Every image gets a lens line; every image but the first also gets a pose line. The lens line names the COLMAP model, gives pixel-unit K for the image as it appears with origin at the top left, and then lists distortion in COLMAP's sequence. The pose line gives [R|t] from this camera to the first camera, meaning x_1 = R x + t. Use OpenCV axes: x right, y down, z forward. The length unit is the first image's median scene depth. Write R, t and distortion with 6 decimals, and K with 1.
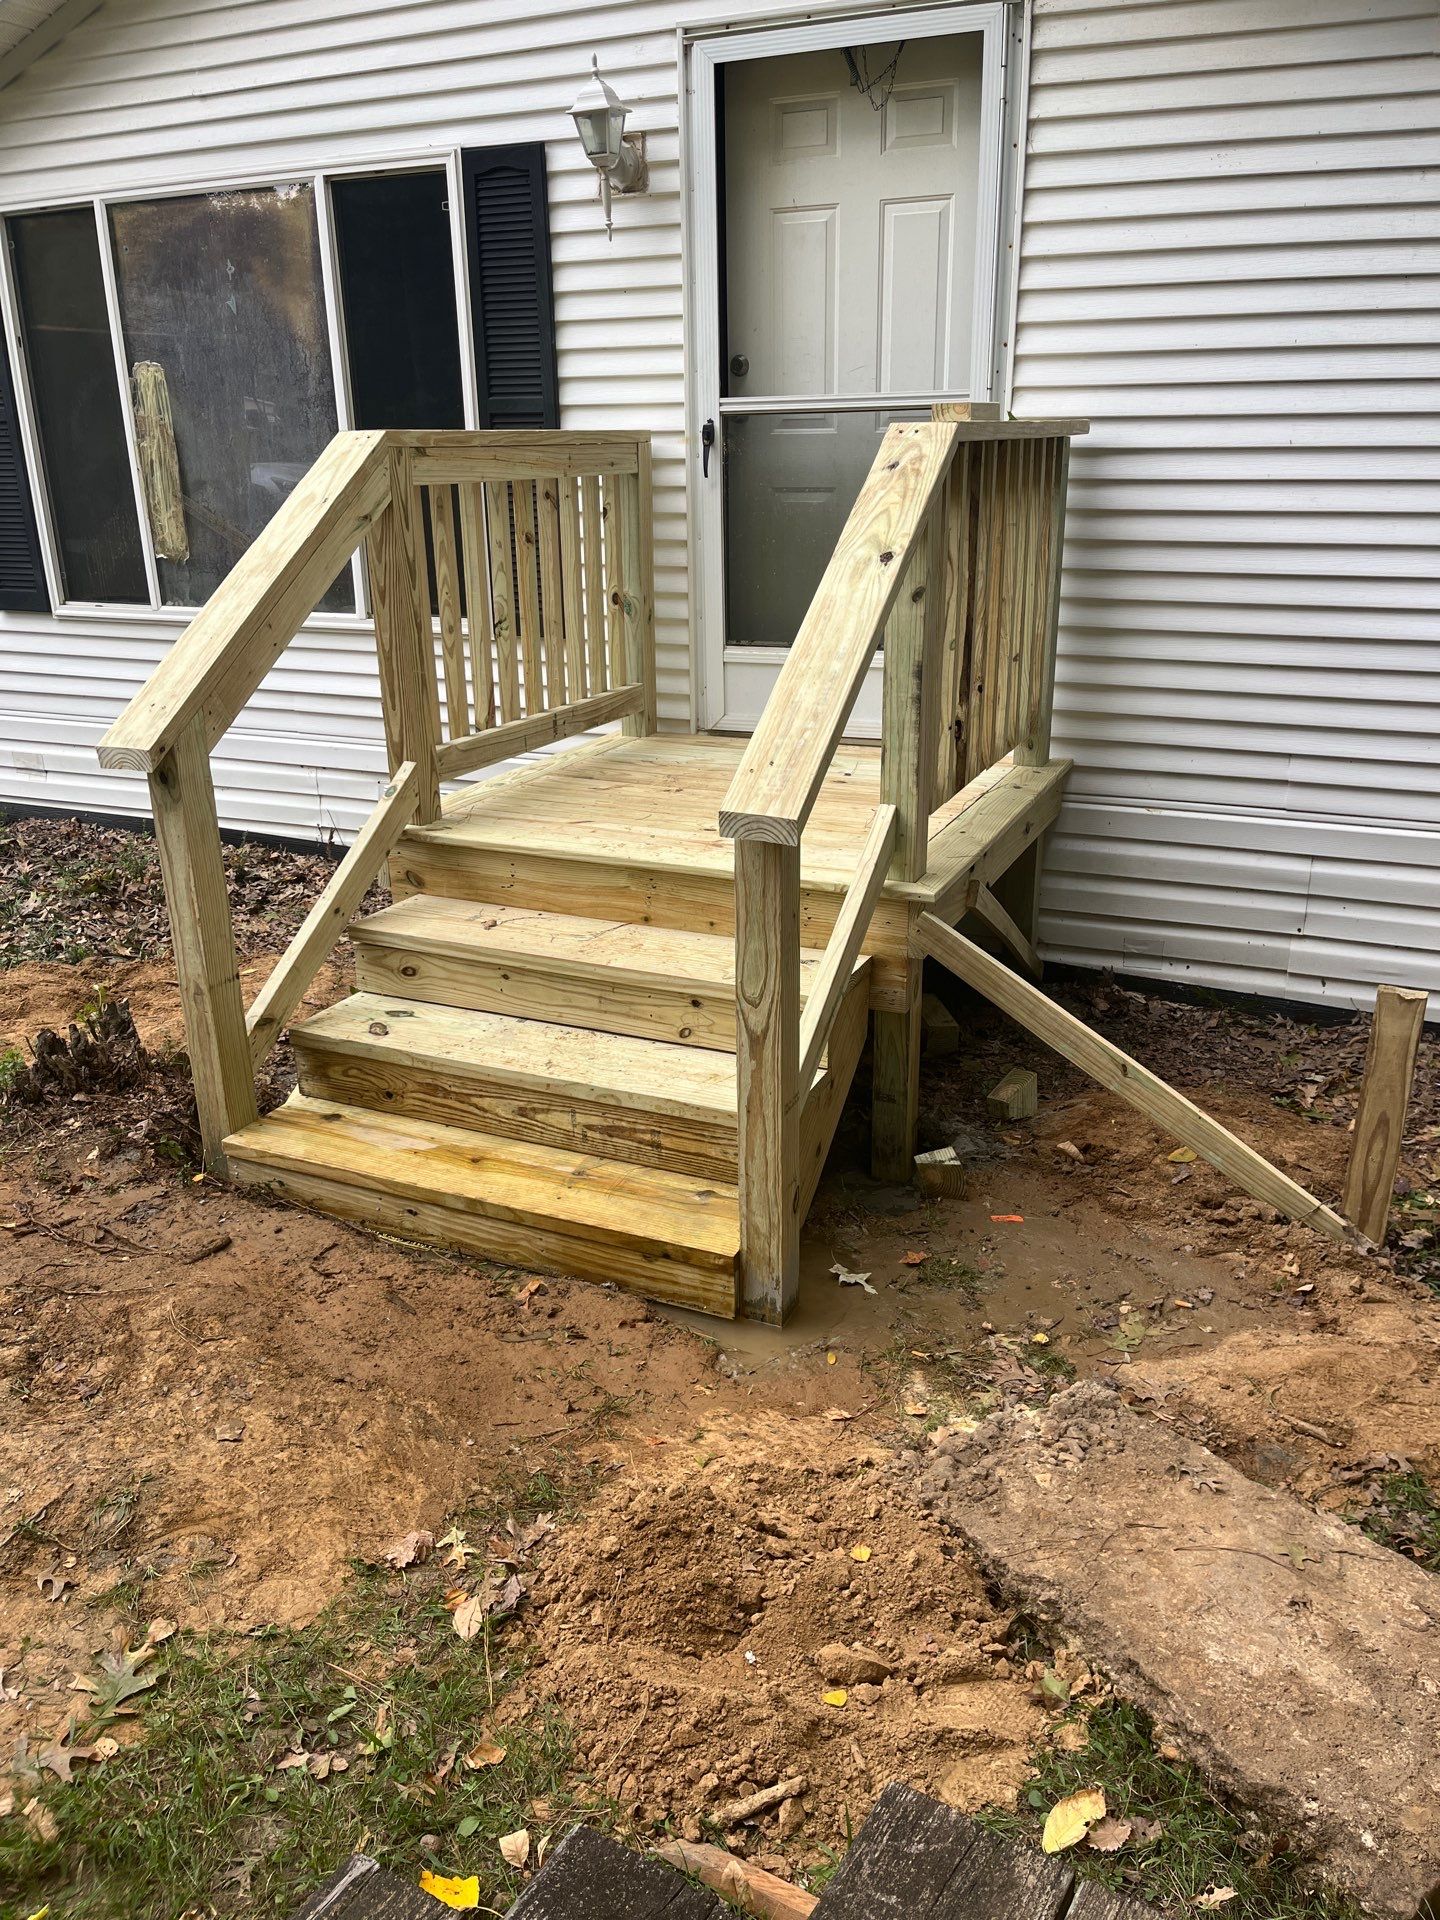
lens RADIAL K [[1441.0, 0, 750.5], [0, 1441.0, 952.0], [0, 0, 1]] dist [0.064524, -0.096705]
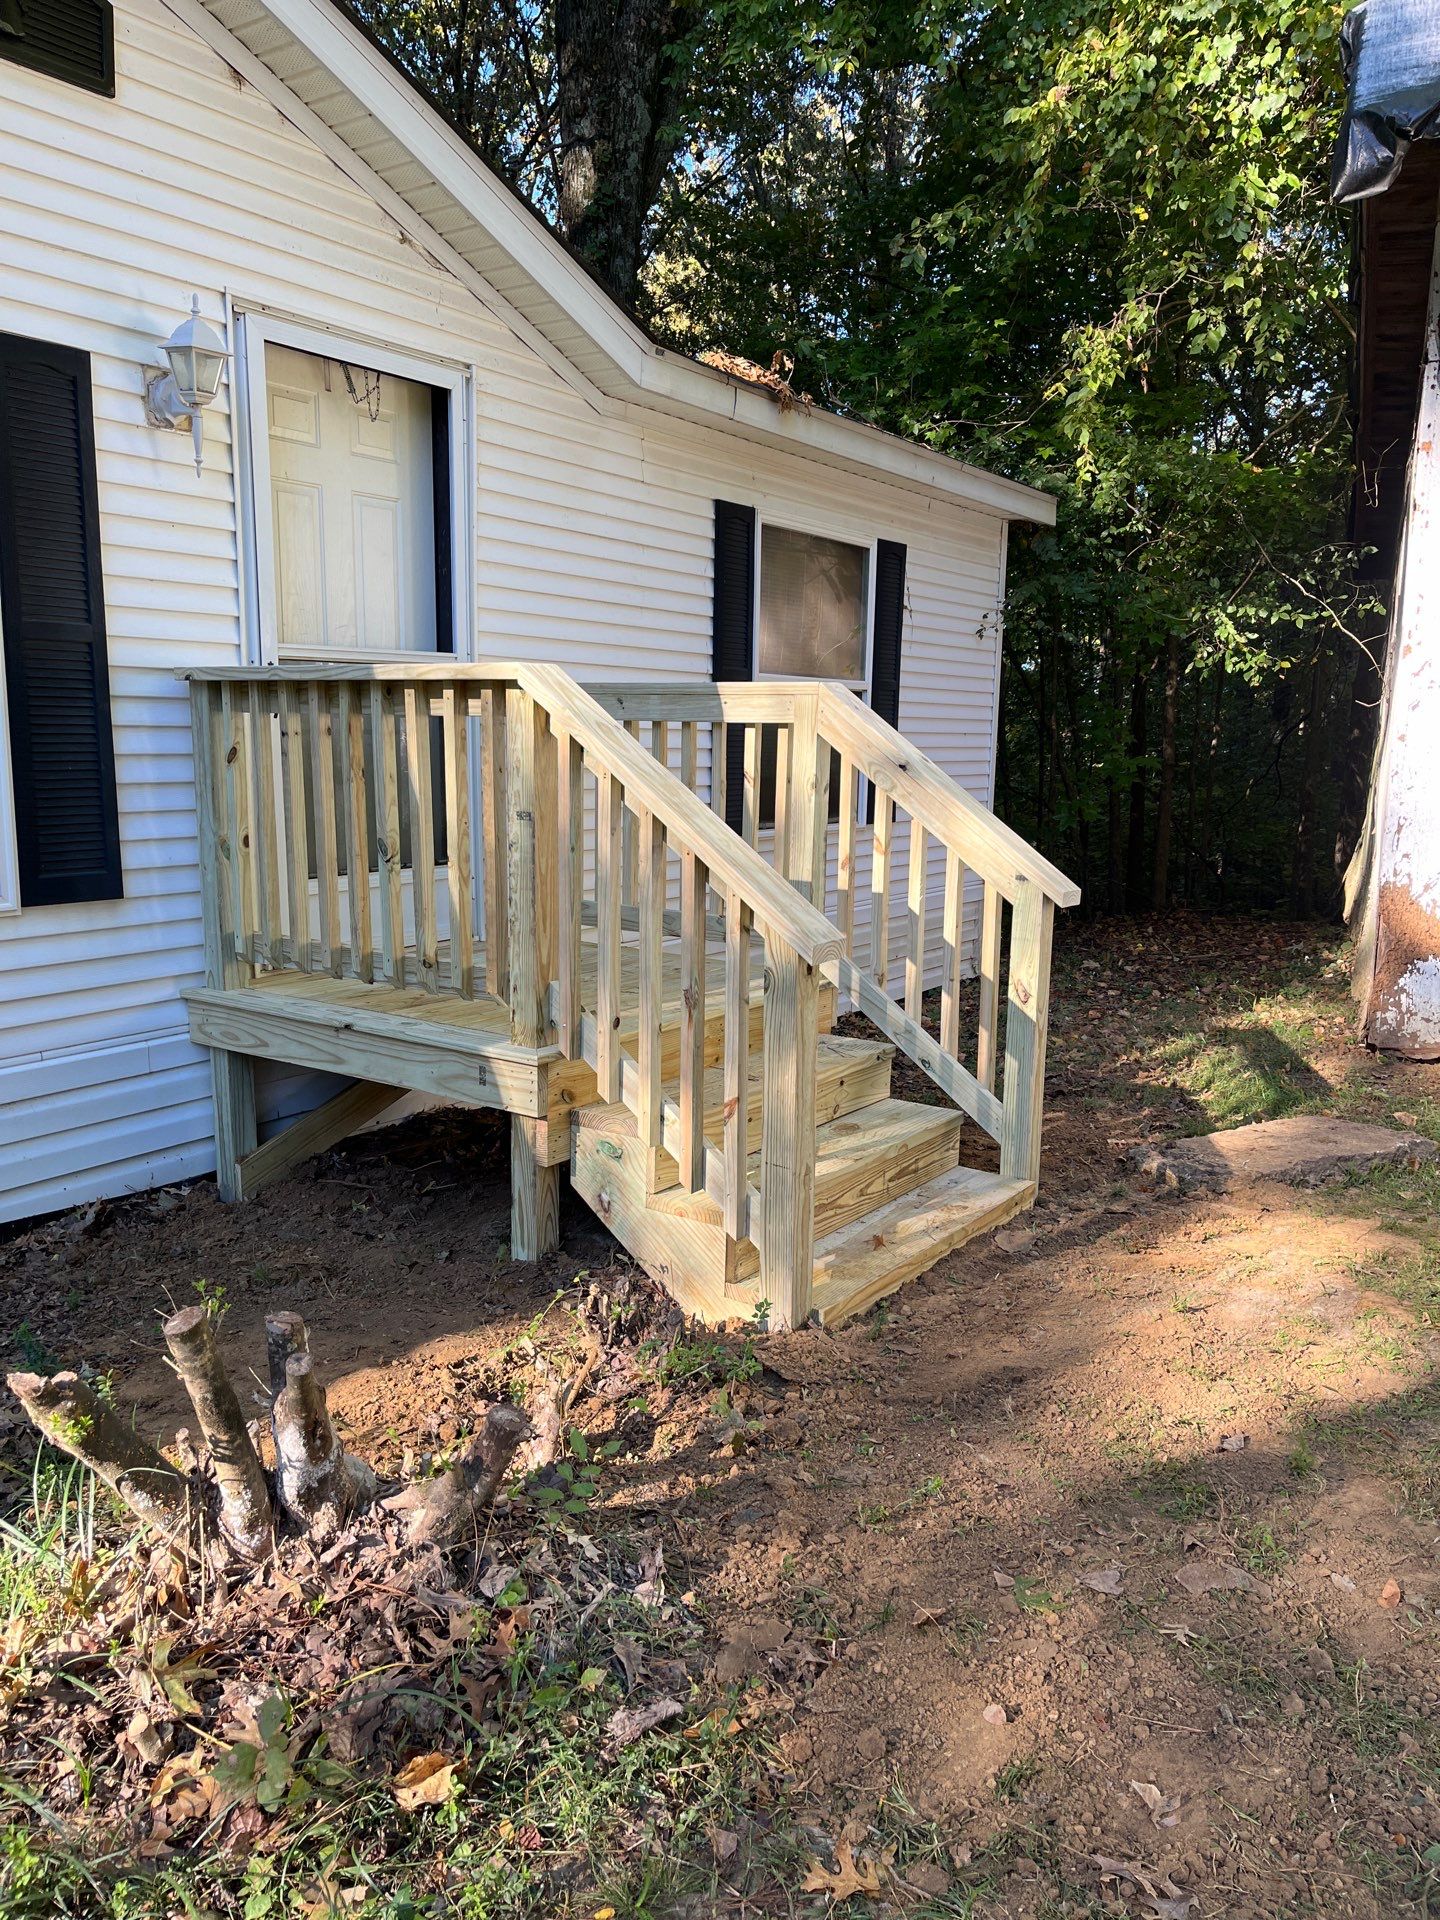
lens RADIAL K [[1435.2, 0, 717.7], [0, 1435.2, 964.2], [0, 0, 1]] dist [0.058856, -0.082740]
pose [[0.203083, -0.143988, 0.968517, -1.037698], [0.312138, 0.947044, 0.075345, -0.159913], [-0.928077, 0.287009, 0.237272, 0.578876]]
